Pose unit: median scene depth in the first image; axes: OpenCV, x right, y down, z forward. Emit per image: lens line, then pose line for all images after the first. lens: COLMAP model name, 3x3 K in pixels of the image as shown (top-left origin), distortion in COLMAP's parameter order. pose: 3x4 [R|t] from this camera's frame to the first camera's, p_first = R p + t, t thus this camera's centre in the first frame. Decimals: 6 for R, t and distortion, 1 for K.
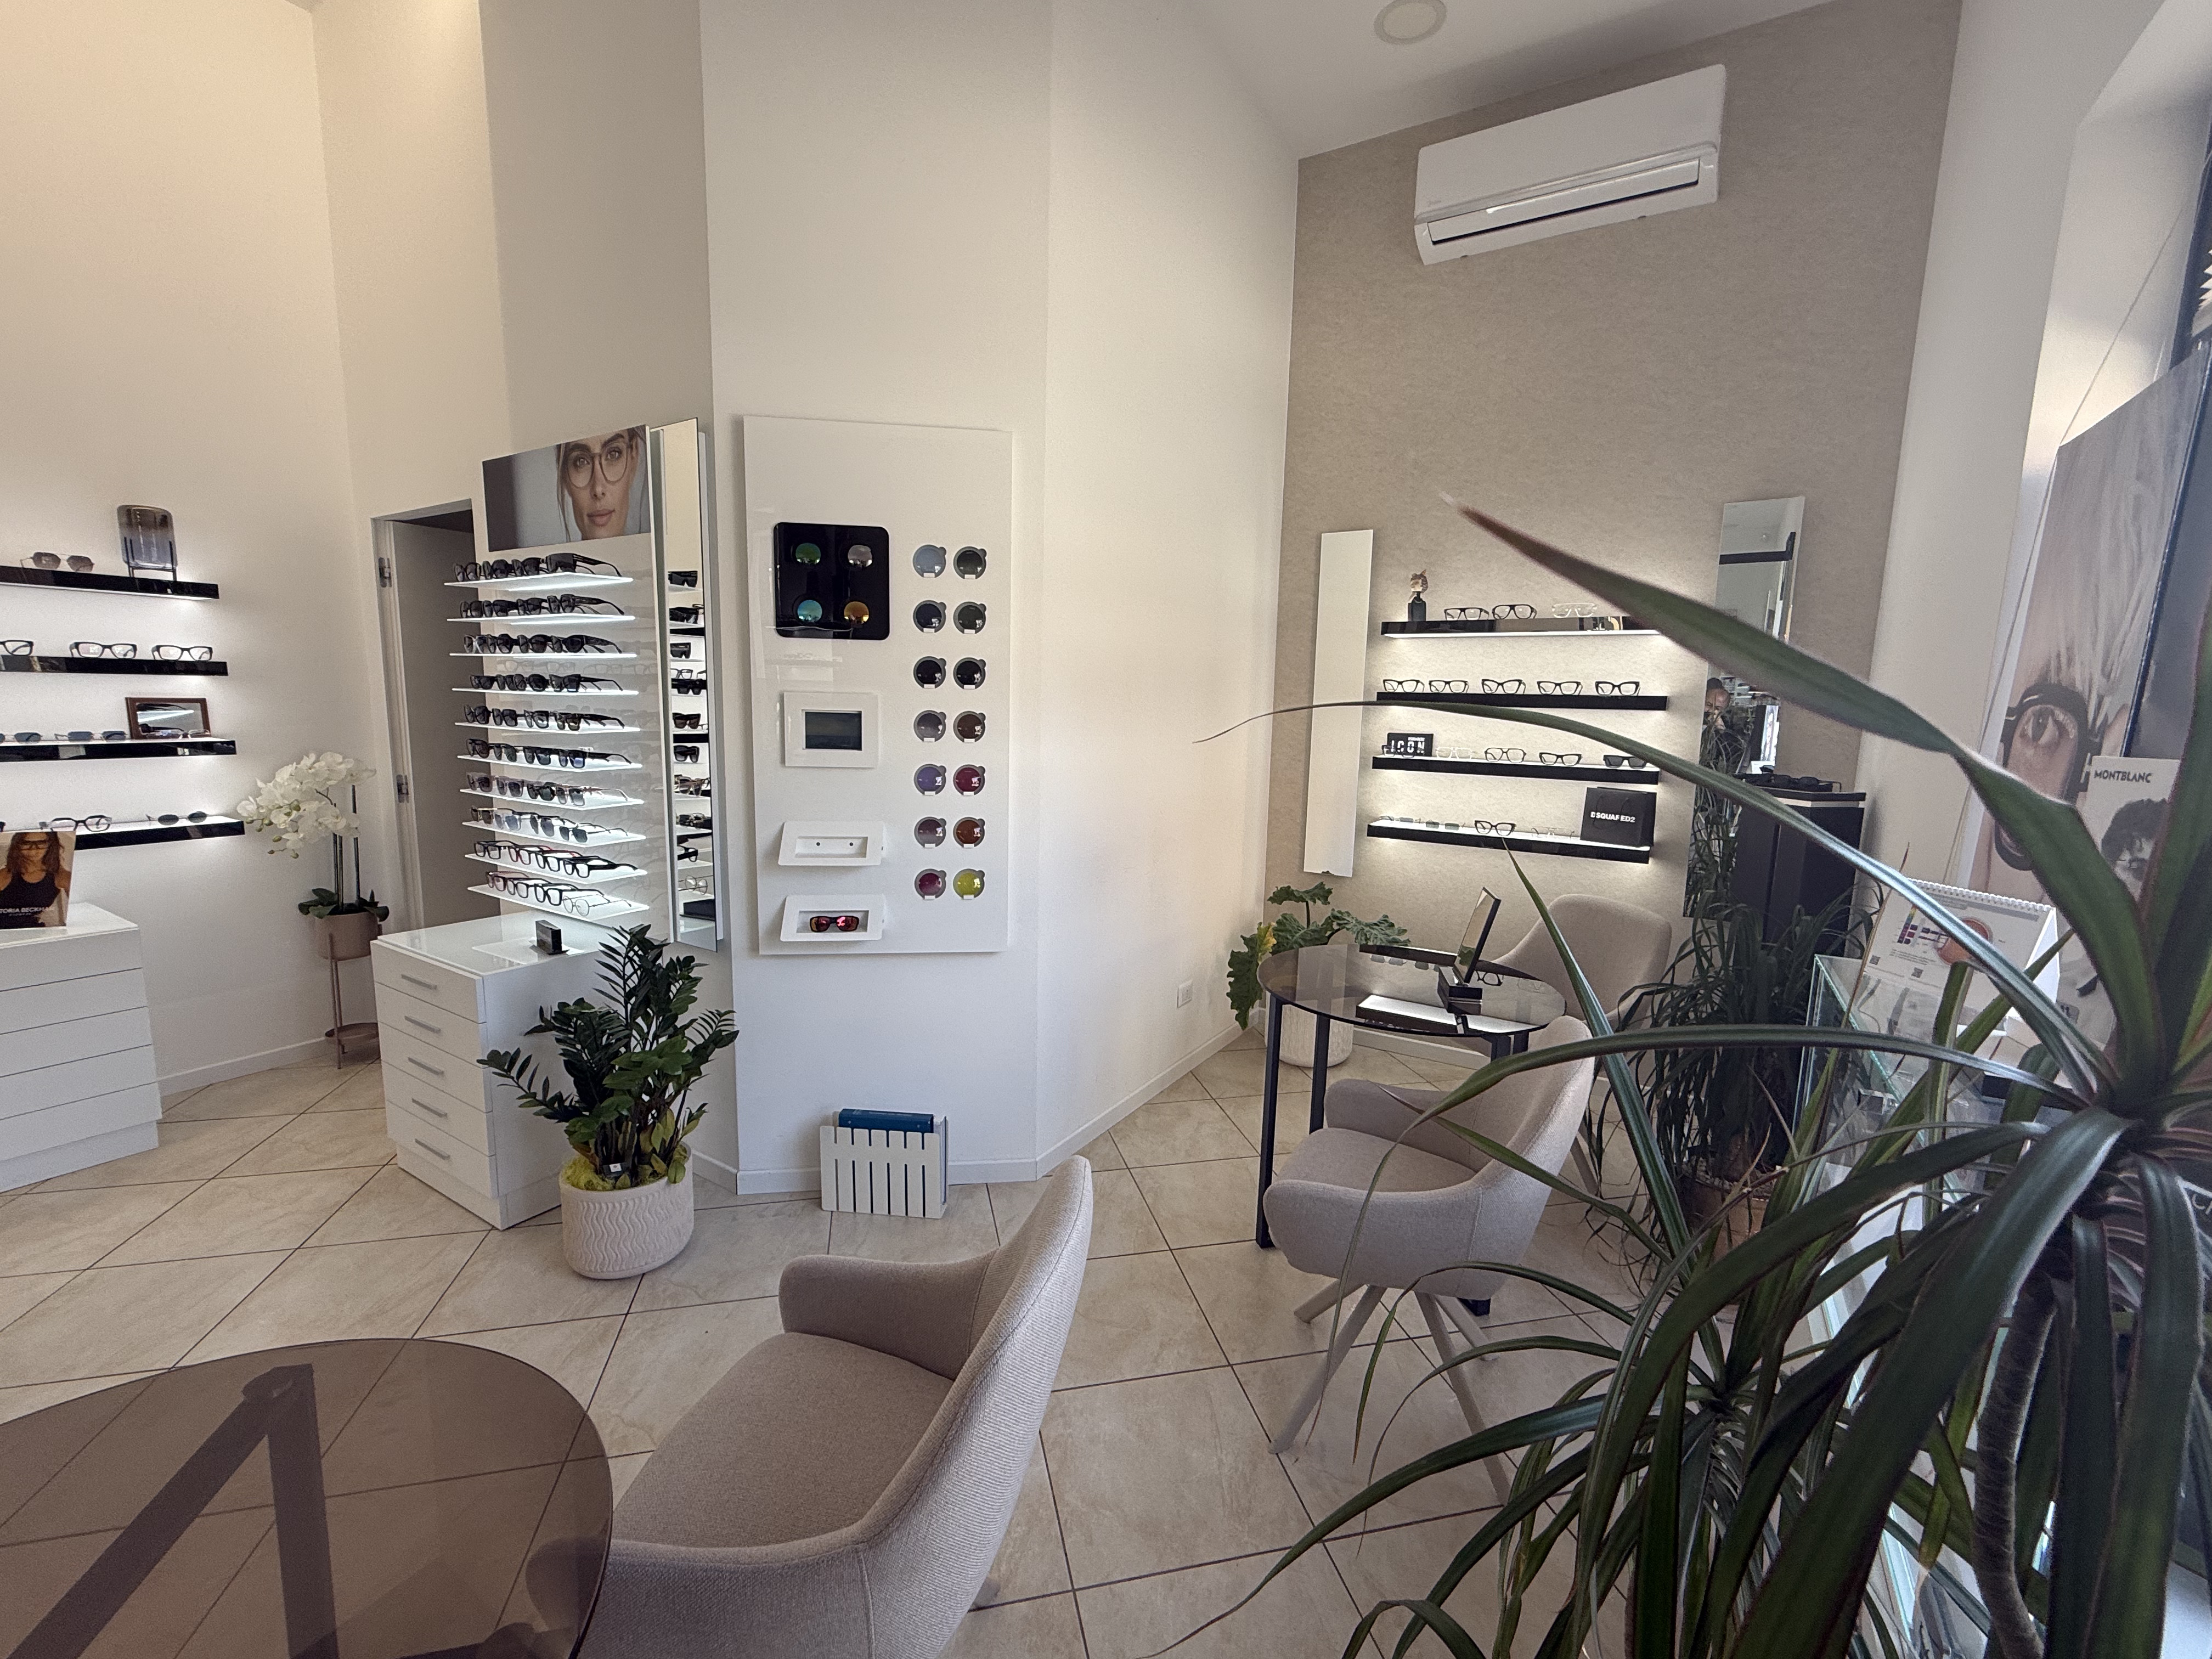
lens RADIAL K [[938.6, 0, 1100.5], [0, 938.6, 830.7], [0, 0, 1]] dist [0.001729, -0.000406]
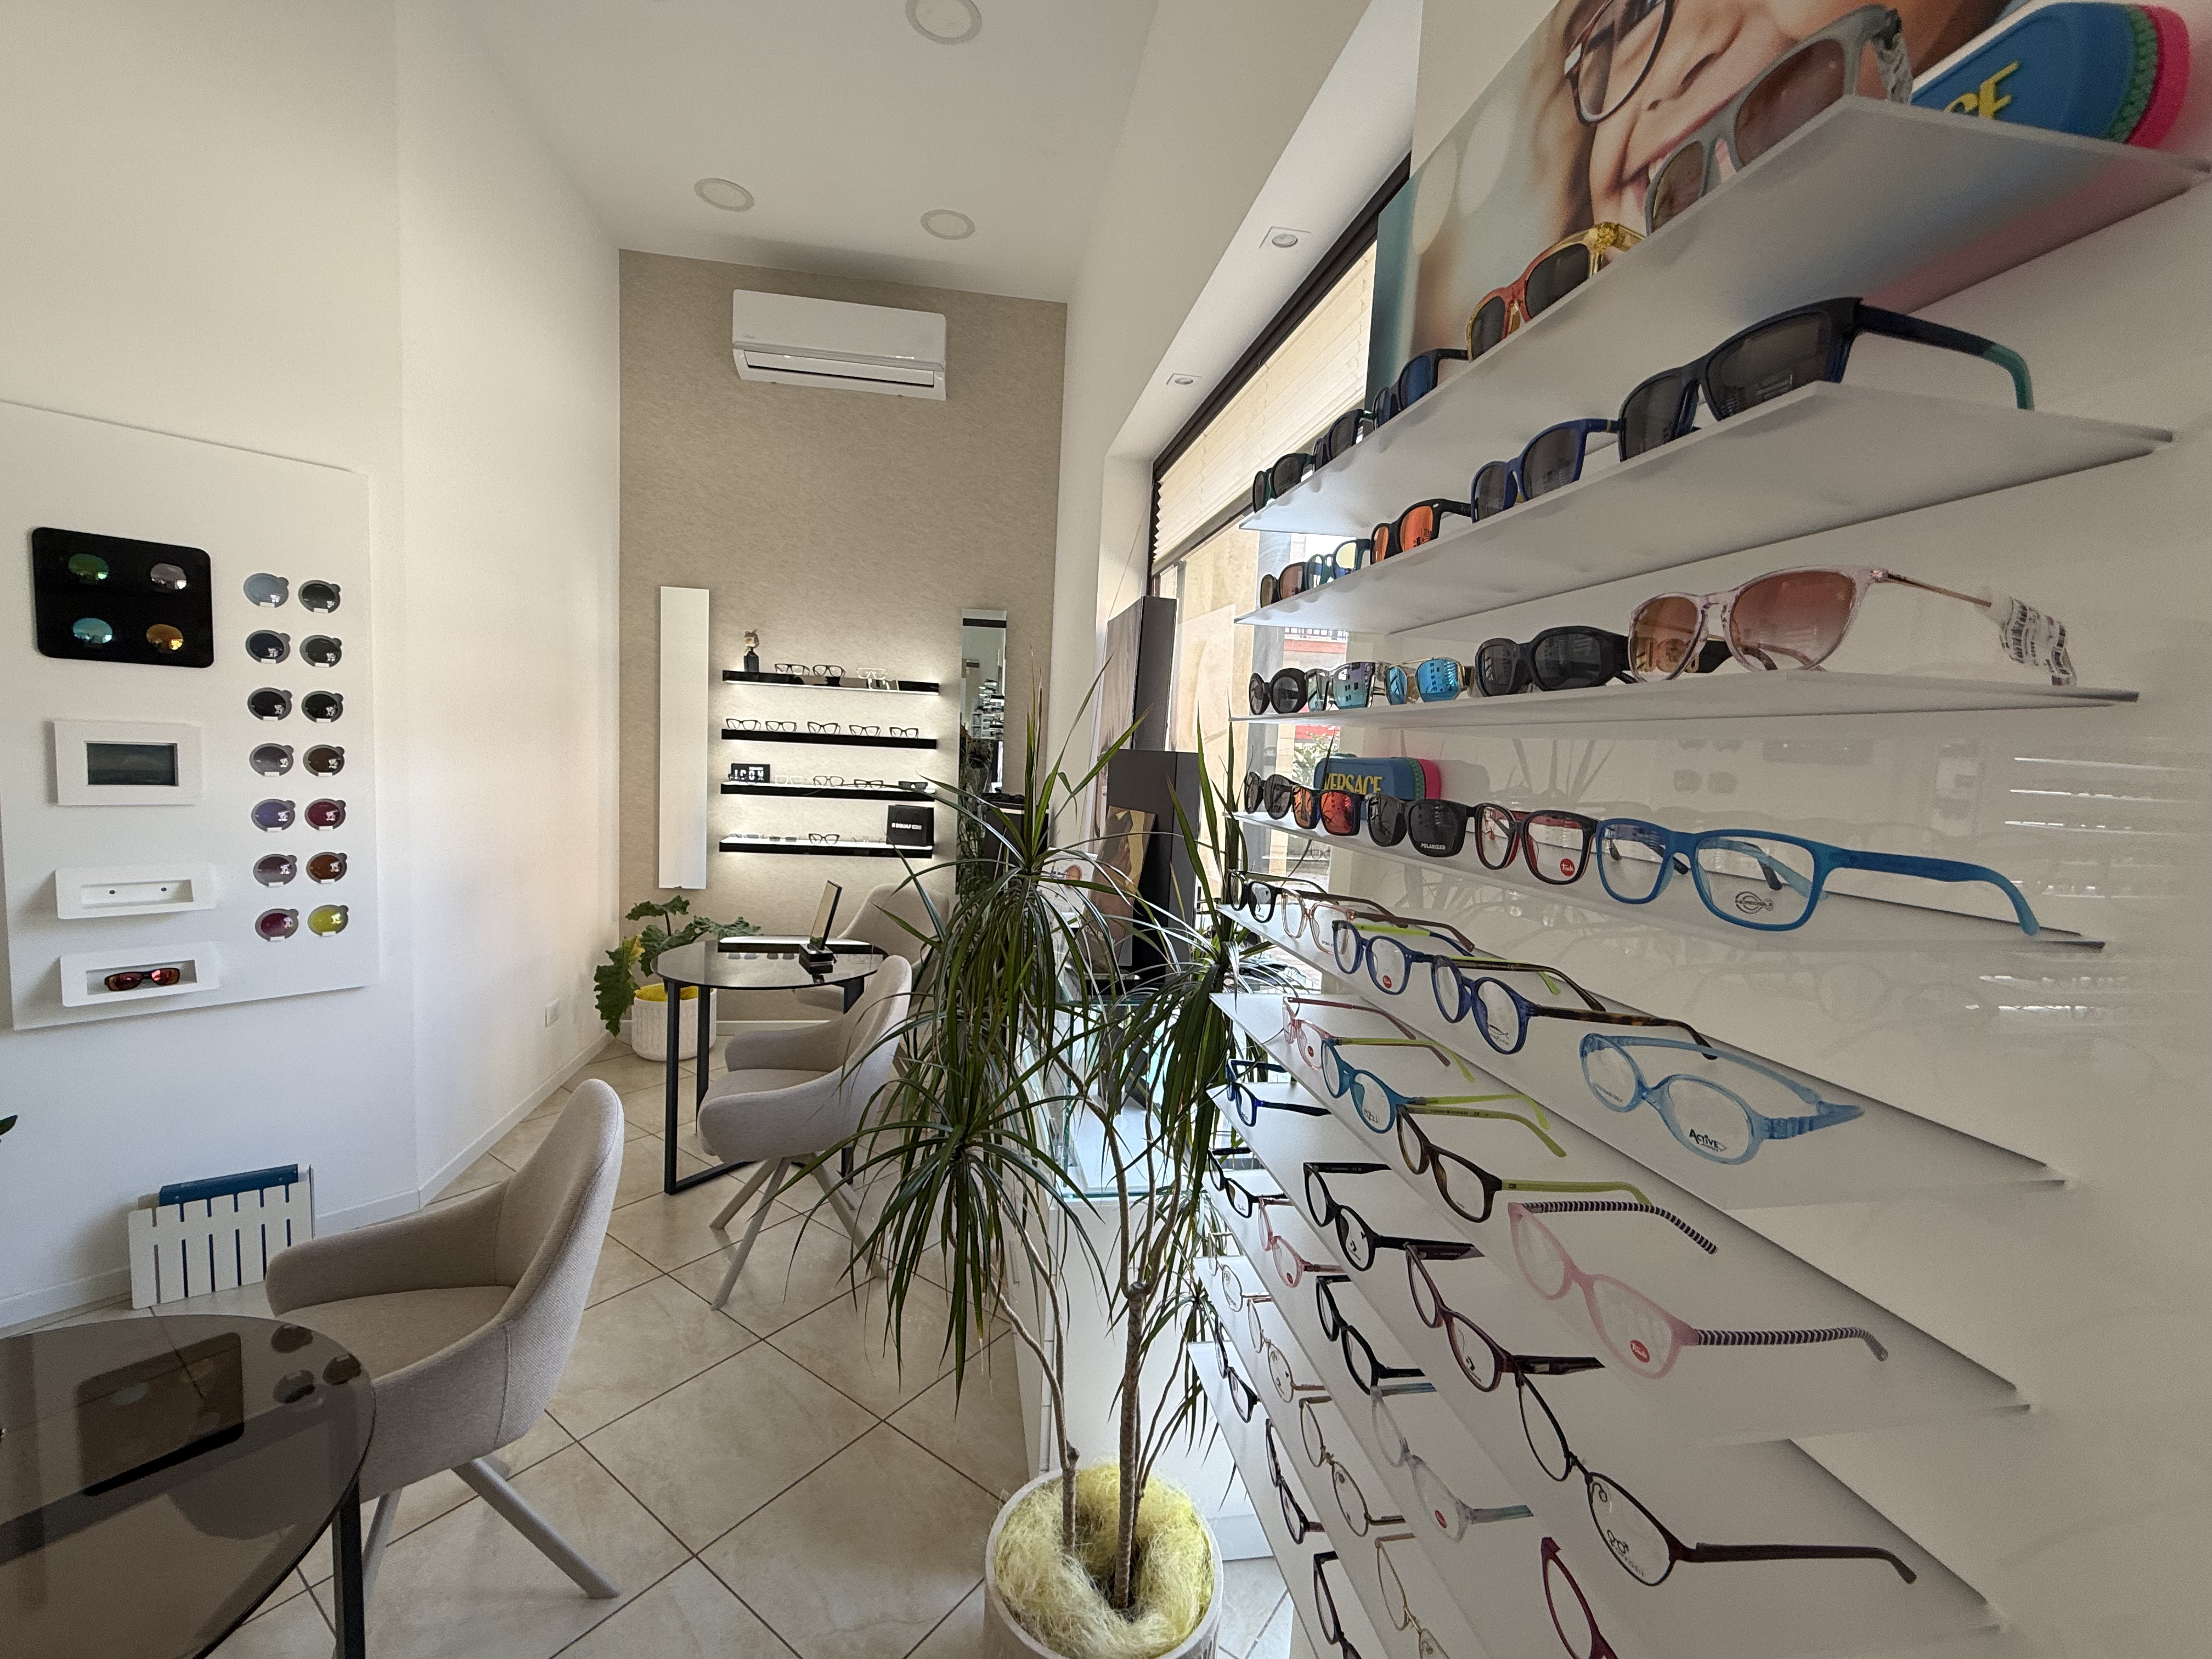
lens RADIAL K [[938.6, 0, 1100.5], [0, 938.6, 830.7], [0, 0, 1]] dist [0.001729, -0.000406]
pose [[0.756088, -0.044736, 0.652940, -0.156025], [0.059544, 0.998226, -0.000558, 0.011075], [-0.651756, 0.039301, 0.757410, -0.253902]]
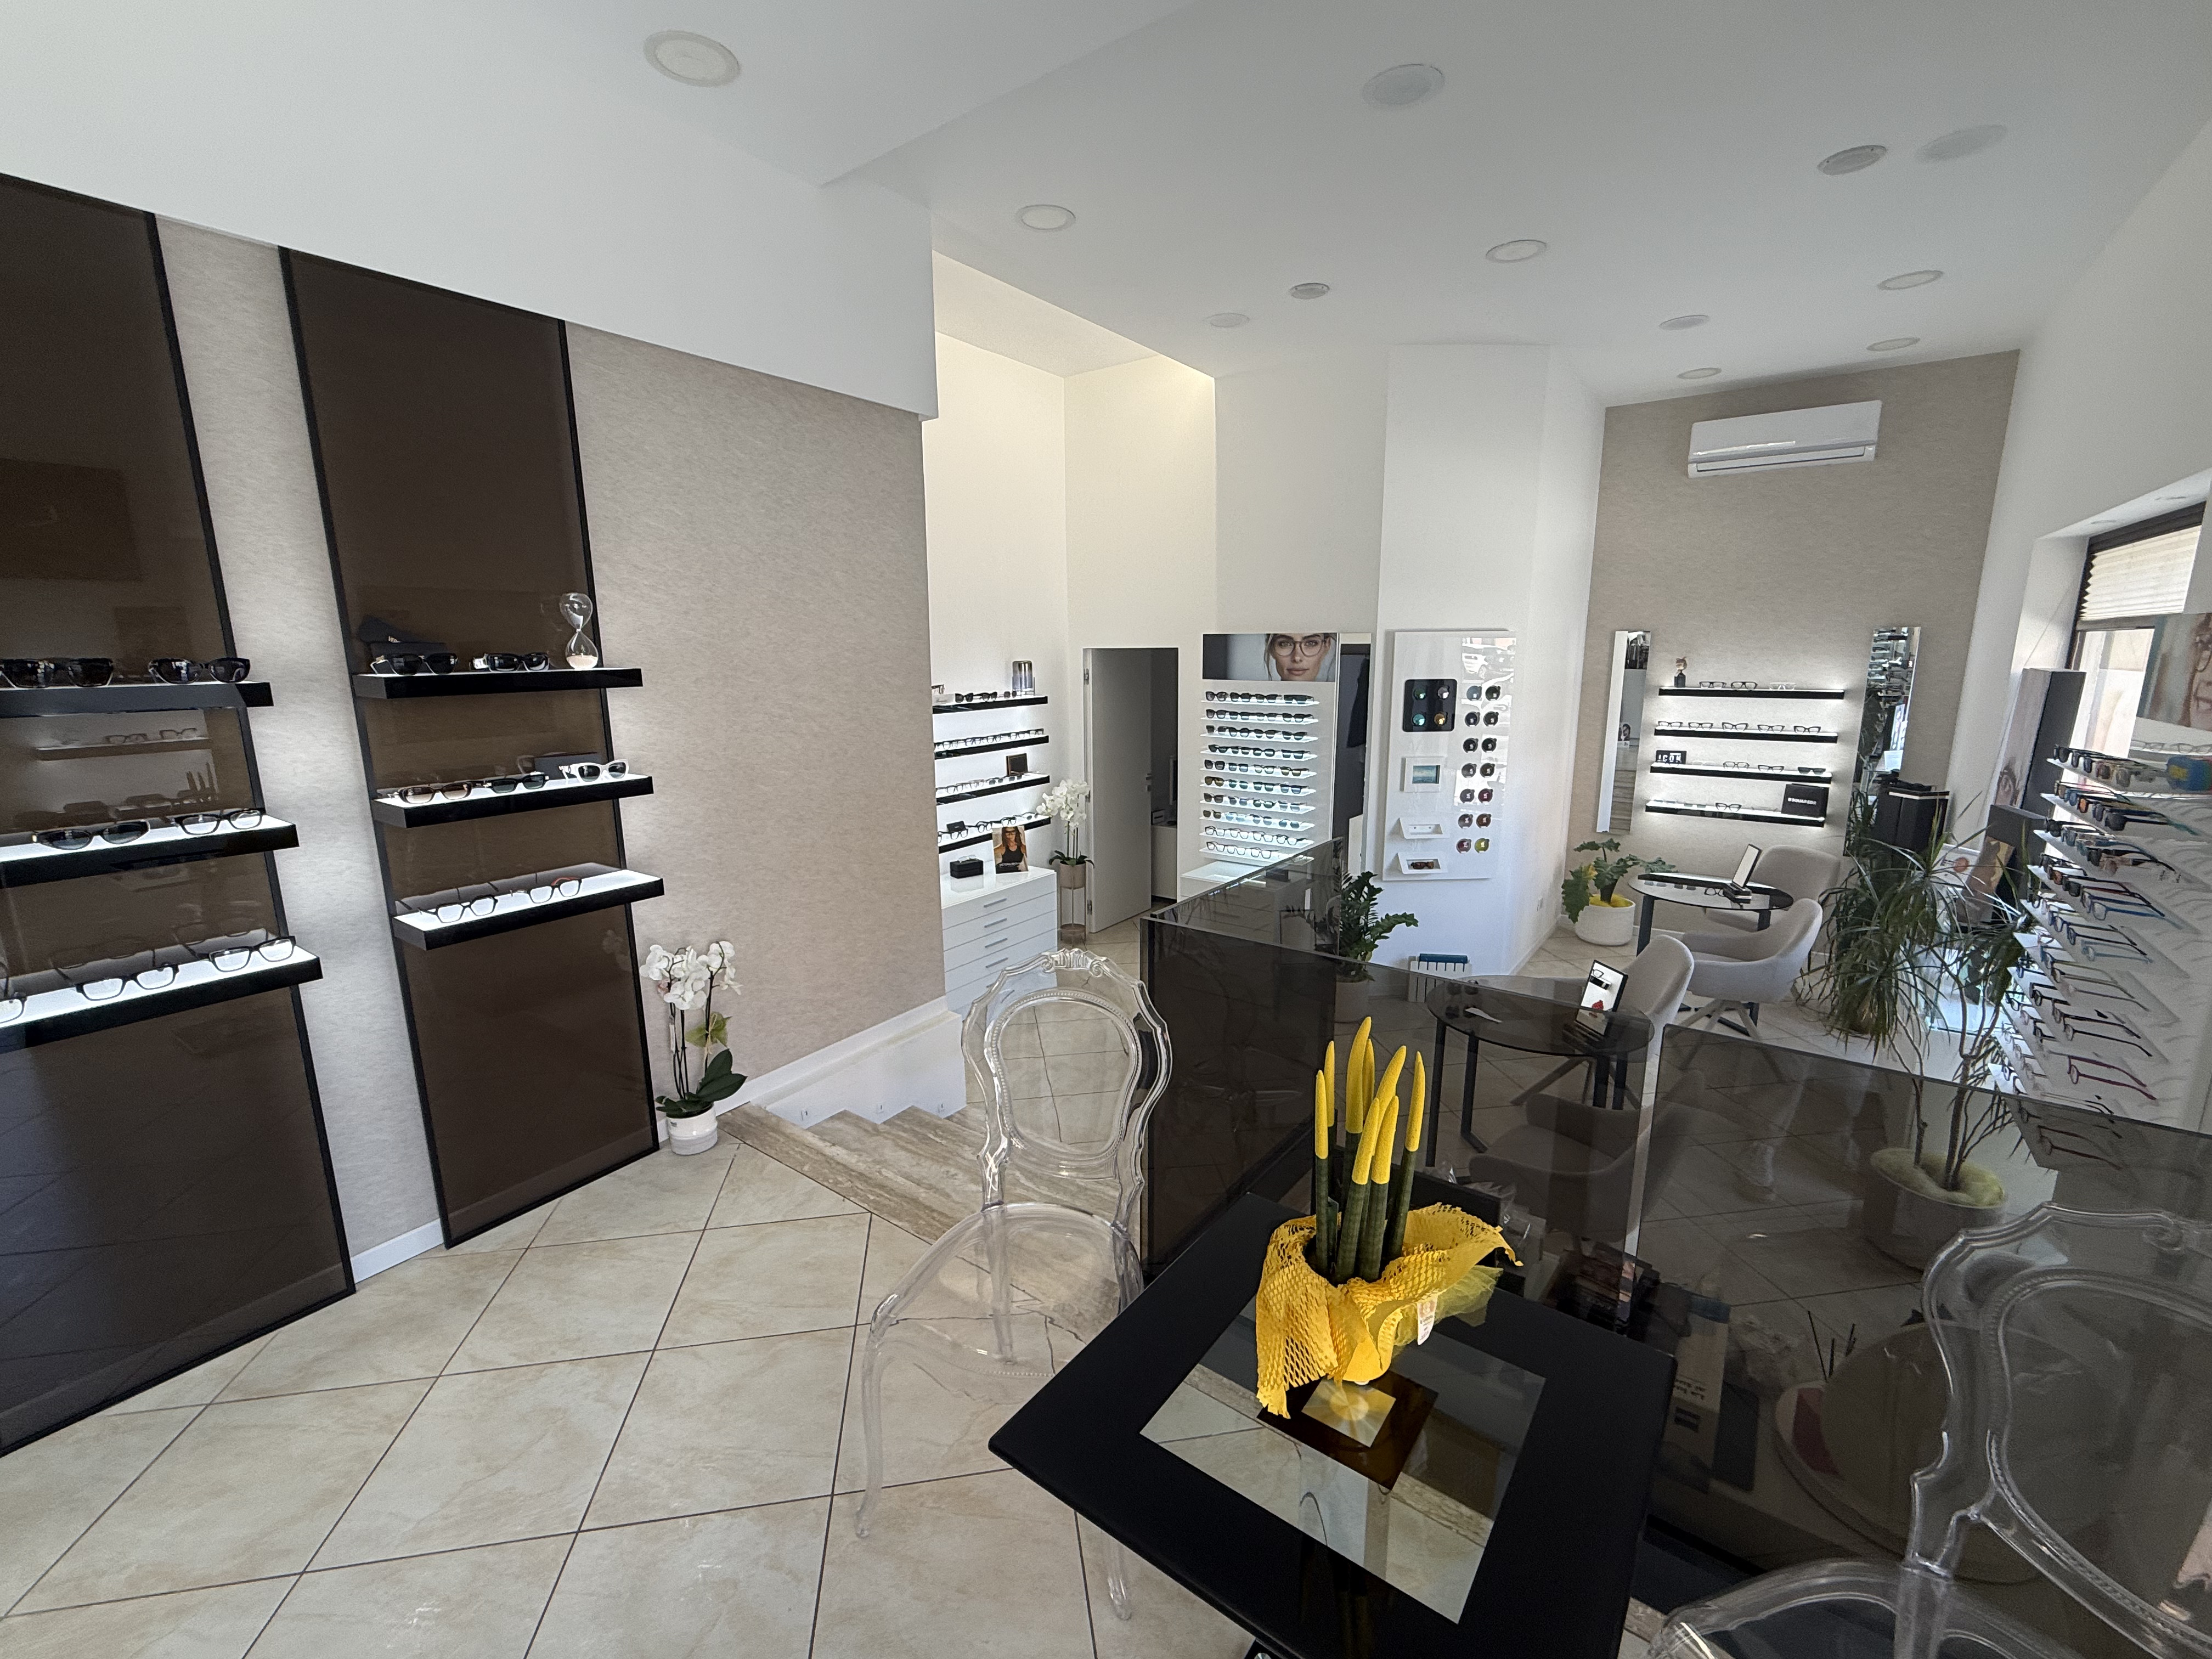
lens RADIAL K [[938.6, 0, 1100.5], [0, 938.6, 830.7], [0, 0, 1]] dist [0.001729, -0.000406]
pose [[0.996547, -0.015443, -0.081586, -0.755113], [0.020177, 0.998140, 0.057521, -0.104617], [0.080546, -0.058969, 0.995005, -1.049364]]
